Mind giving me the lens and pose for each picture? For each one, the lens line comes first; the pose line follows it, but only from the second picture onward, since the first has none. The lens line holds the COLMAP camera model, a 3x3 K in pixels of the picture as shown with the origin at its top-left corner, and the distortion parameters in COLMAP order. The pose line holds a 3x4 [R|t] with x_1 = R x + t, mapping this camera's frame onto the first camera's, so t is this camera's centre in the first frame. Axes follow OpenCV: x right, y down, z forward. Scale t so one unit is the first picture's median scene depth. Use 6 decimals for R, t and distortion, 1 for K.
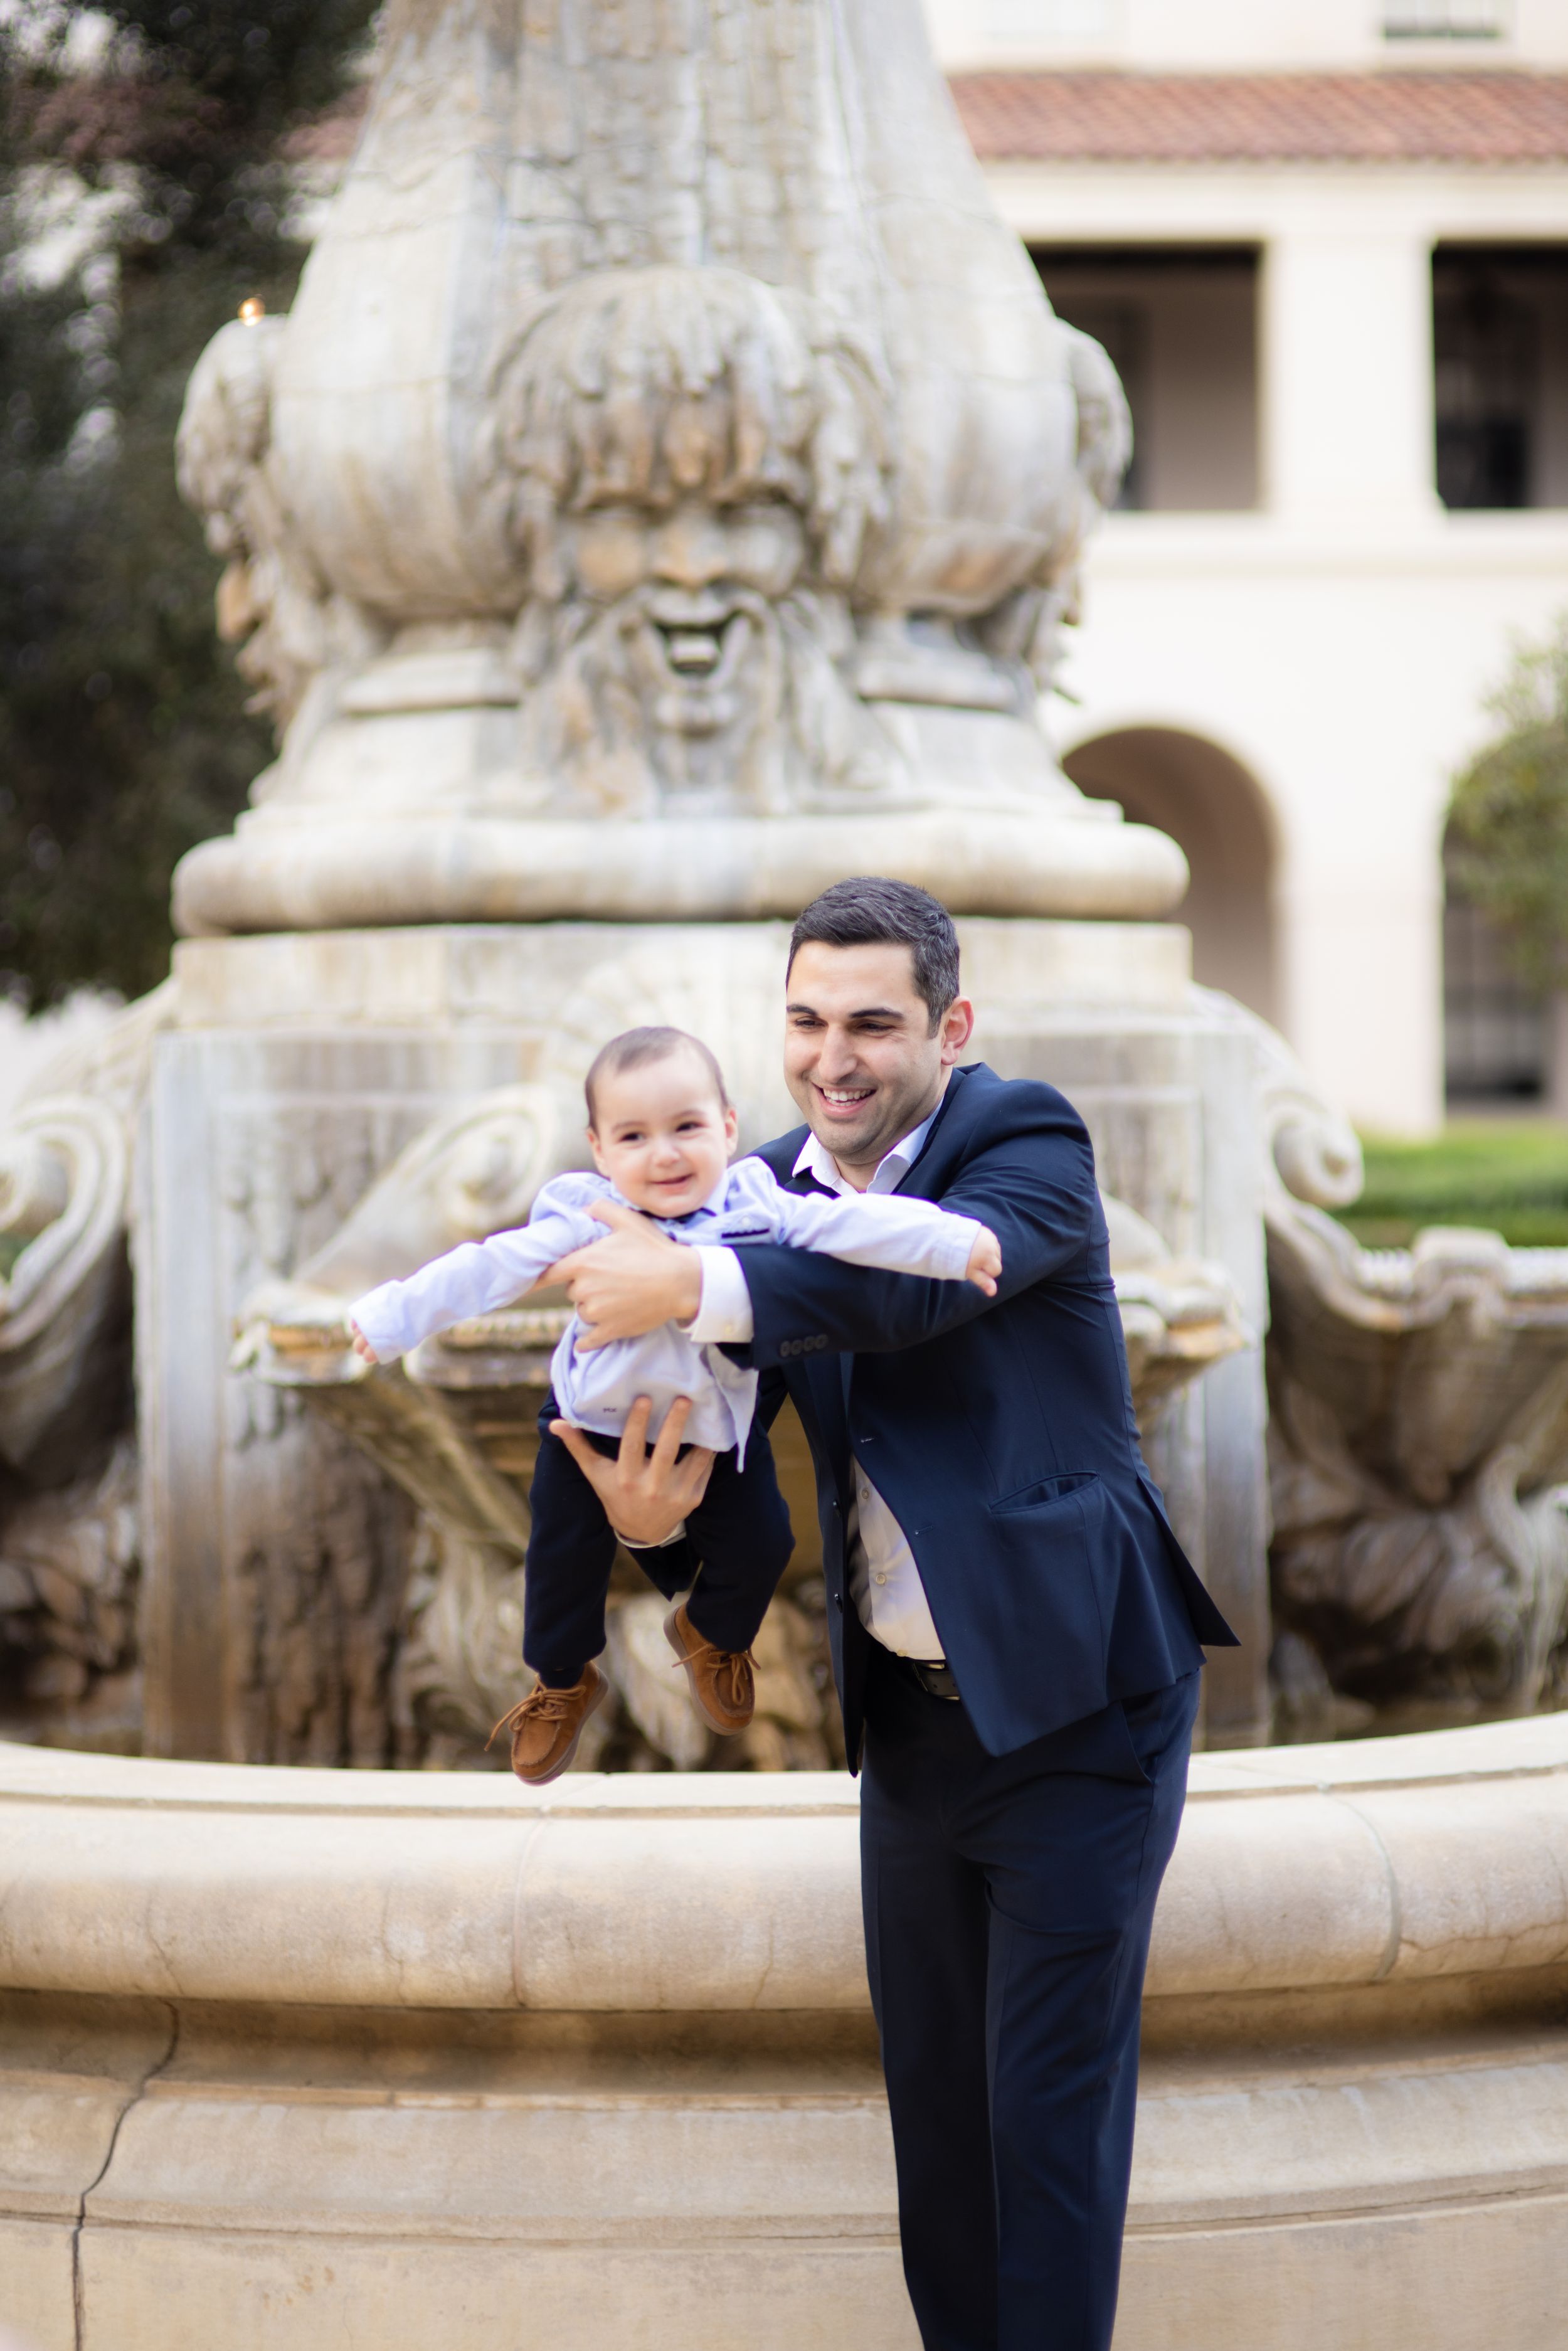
lens RADIAL K [[5855.9, 0, 784.8], [0, 5855.9, 1161.0], [0, 0, 1]] dist [-0.057995, 0.000000]
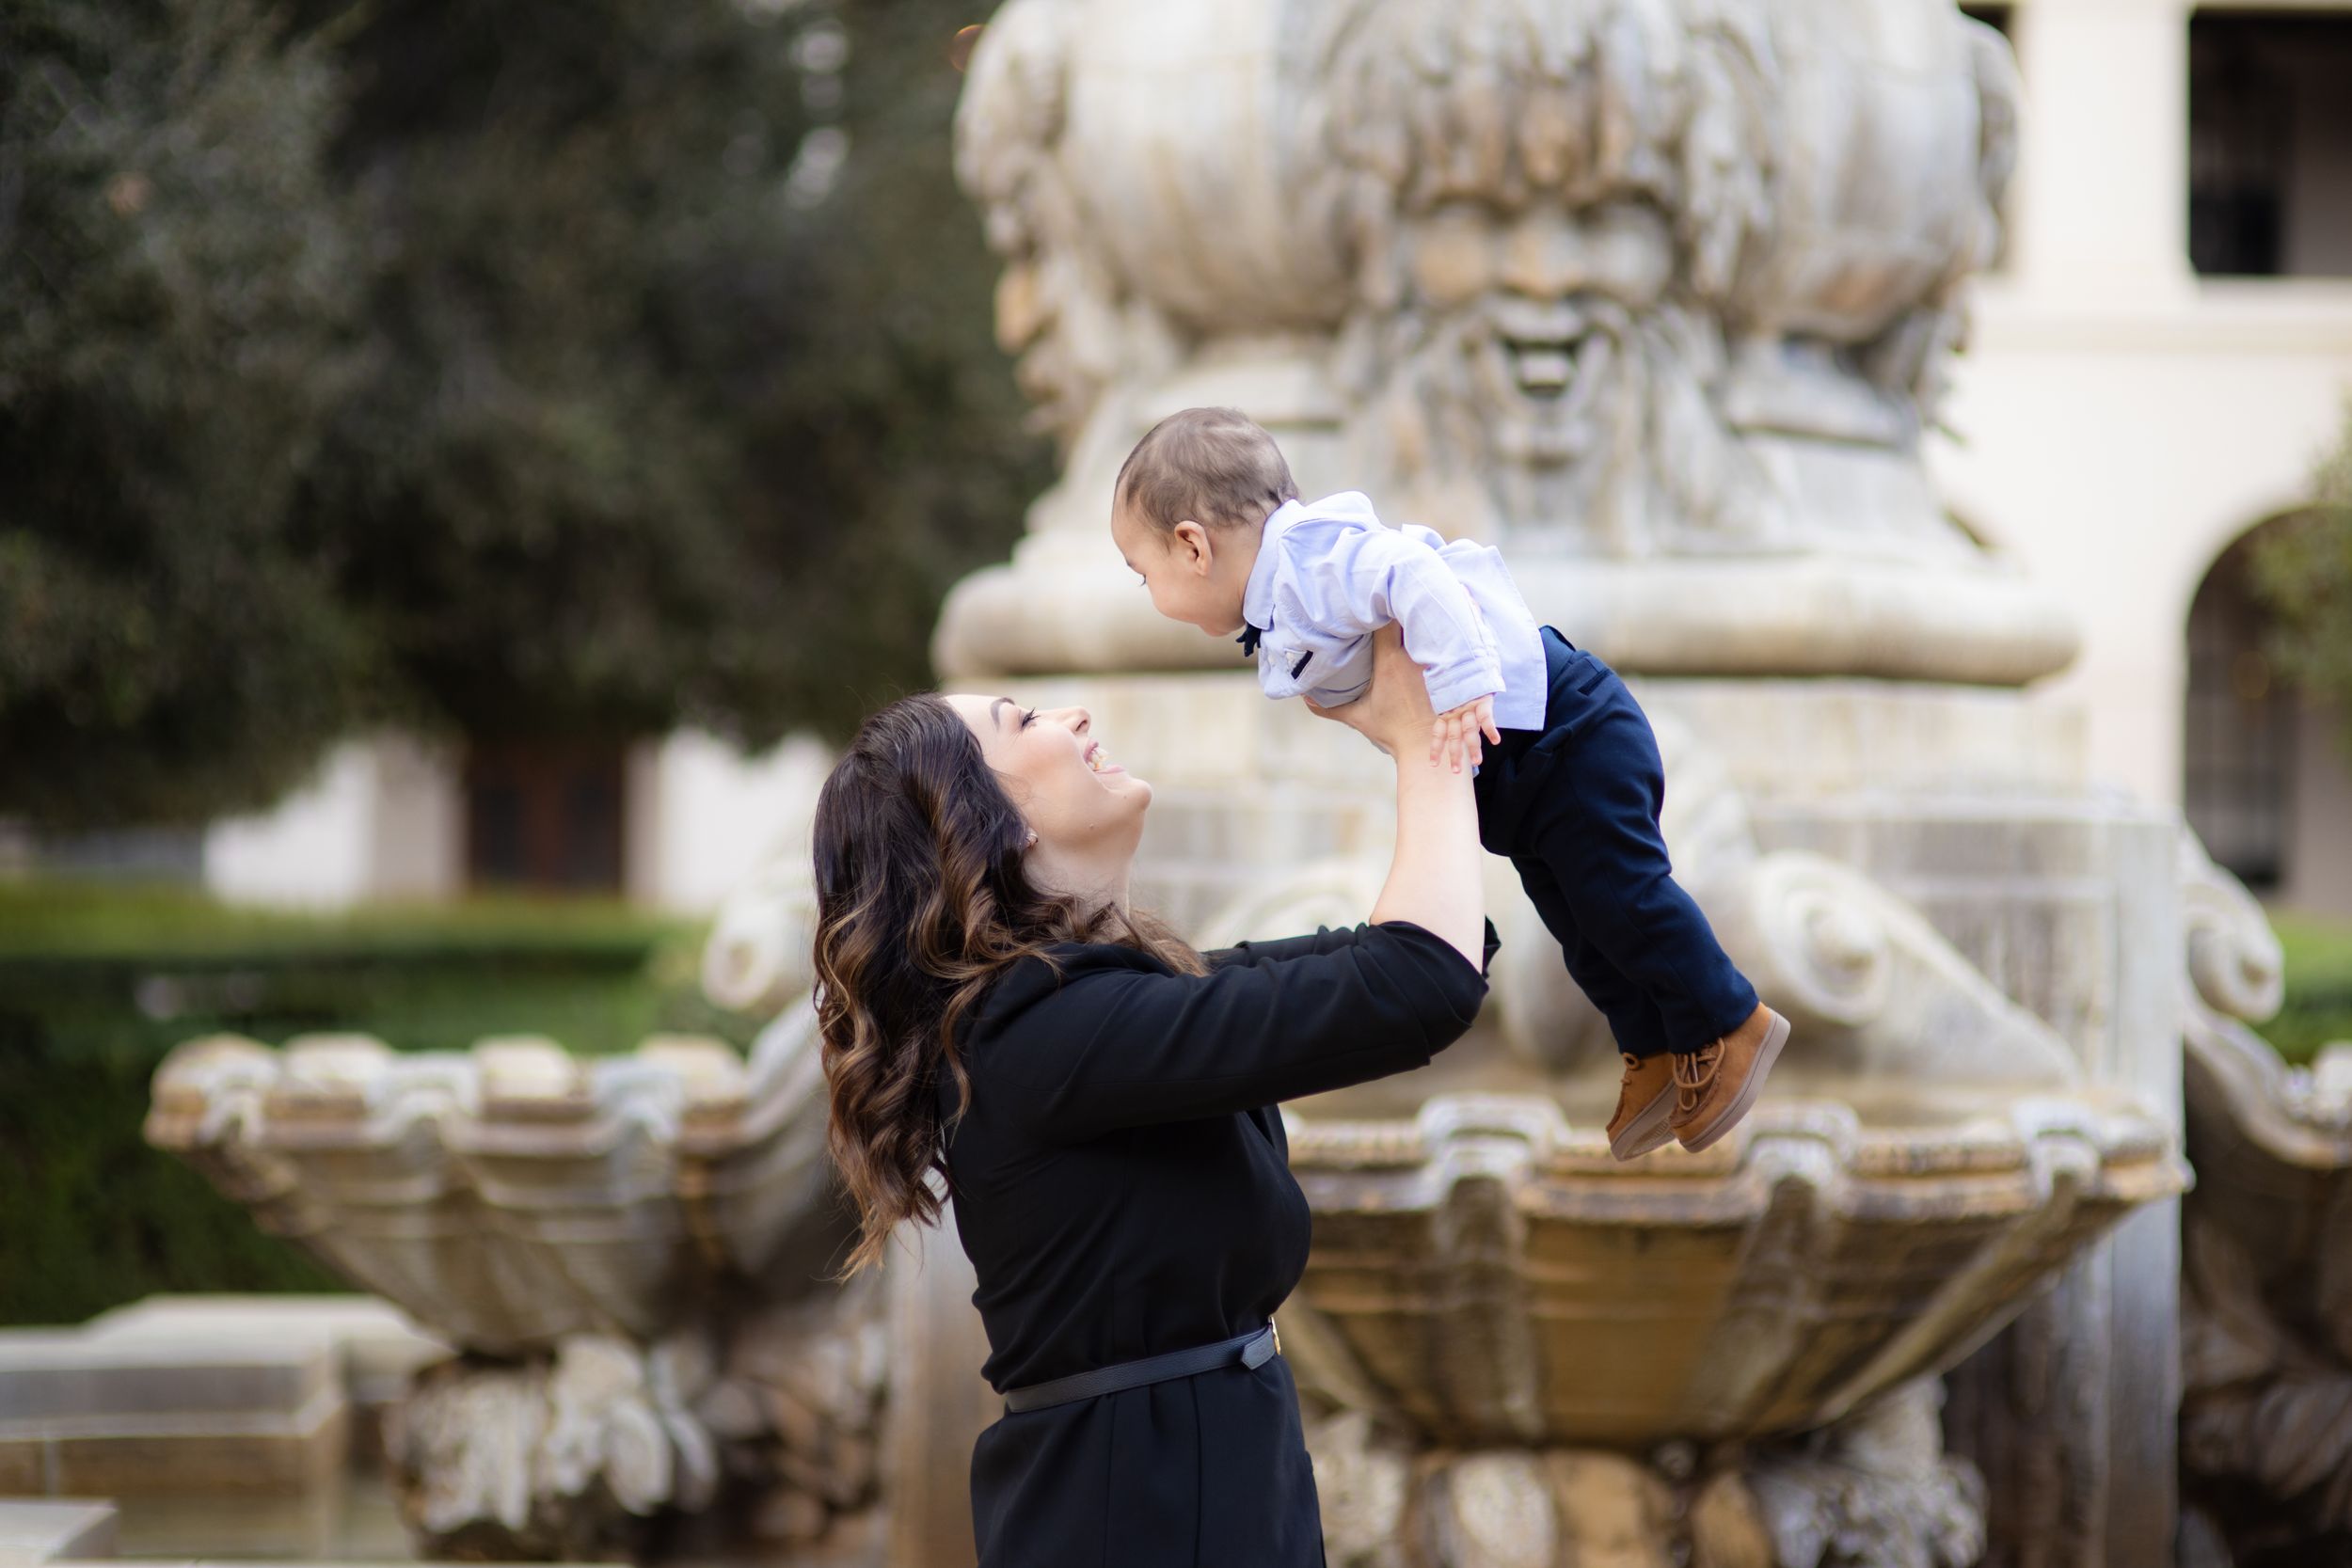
lens RADIAL K [[5858.1, 0, 1174.4], [0, 5858.1, 795.1], [0, 0, 1]] dist [-0.057995, 0.000000]
pose [[0.998333, 0.027318, -0.050835, -0.024466], [-0.028422, 0.999373, -0.021129, -0.003150], [0.050226, 0.022539, 0.998484, 0.119380]]
